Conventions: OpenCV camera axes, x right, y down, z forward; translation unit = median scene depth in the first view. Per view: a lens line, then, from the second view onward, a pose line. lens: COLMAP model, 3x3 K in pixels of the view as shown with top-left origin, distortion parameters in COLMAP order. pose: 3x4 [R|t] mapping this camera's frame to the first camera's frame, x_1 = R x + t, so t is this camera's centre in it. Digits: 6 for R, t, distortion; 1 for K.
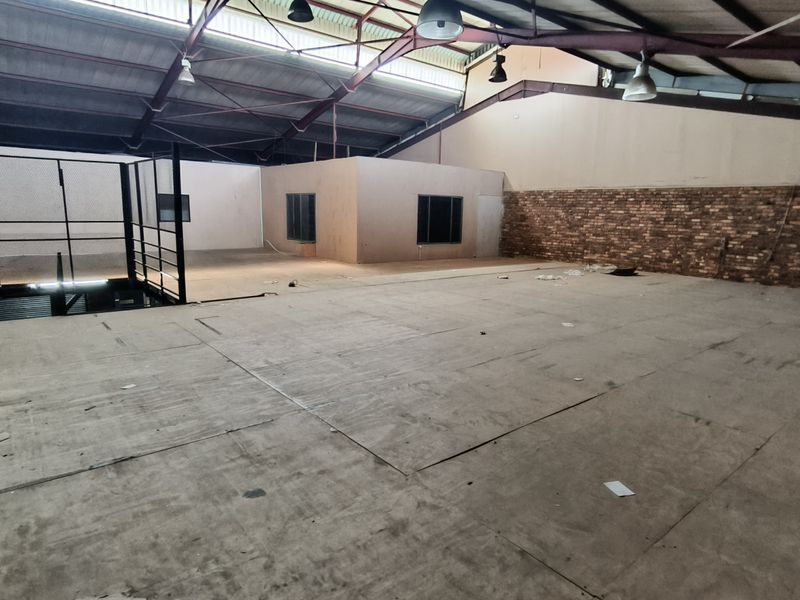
lens RADIAL K [[494.5, 0, 398.9], [0, 494.5, 301.8], [0, 0, 1]] dist [0.004729, -0.001631]
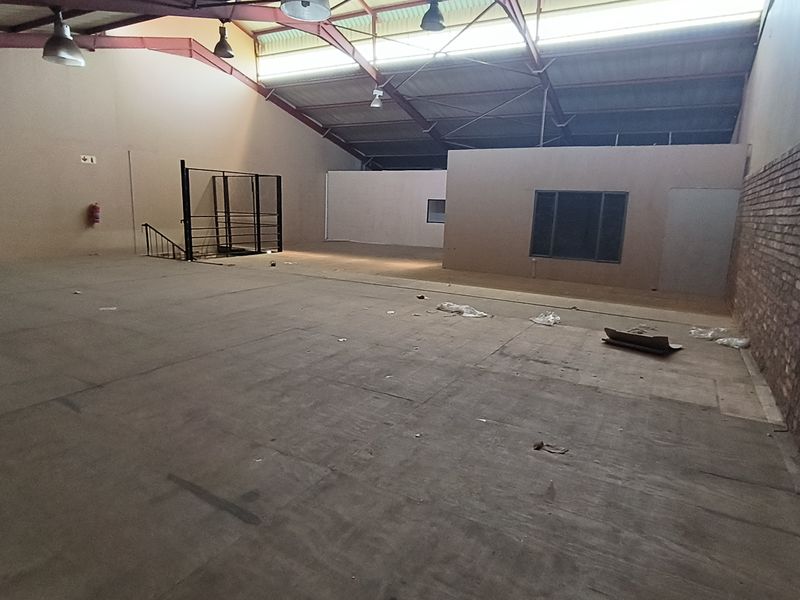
lens RADIAL K [[494.5, 0, 398.9], [0, 494.5, 301.8], [0, 0, 1]] dist [0.004729, -0.001631]
pose [[0.356012, 0.161400, -0.920437, 0.674875], [-0.201147, 0.975118, 0.093188, -0.078351], [0.912576, 0.151967, 0.379619, 0.540121]]
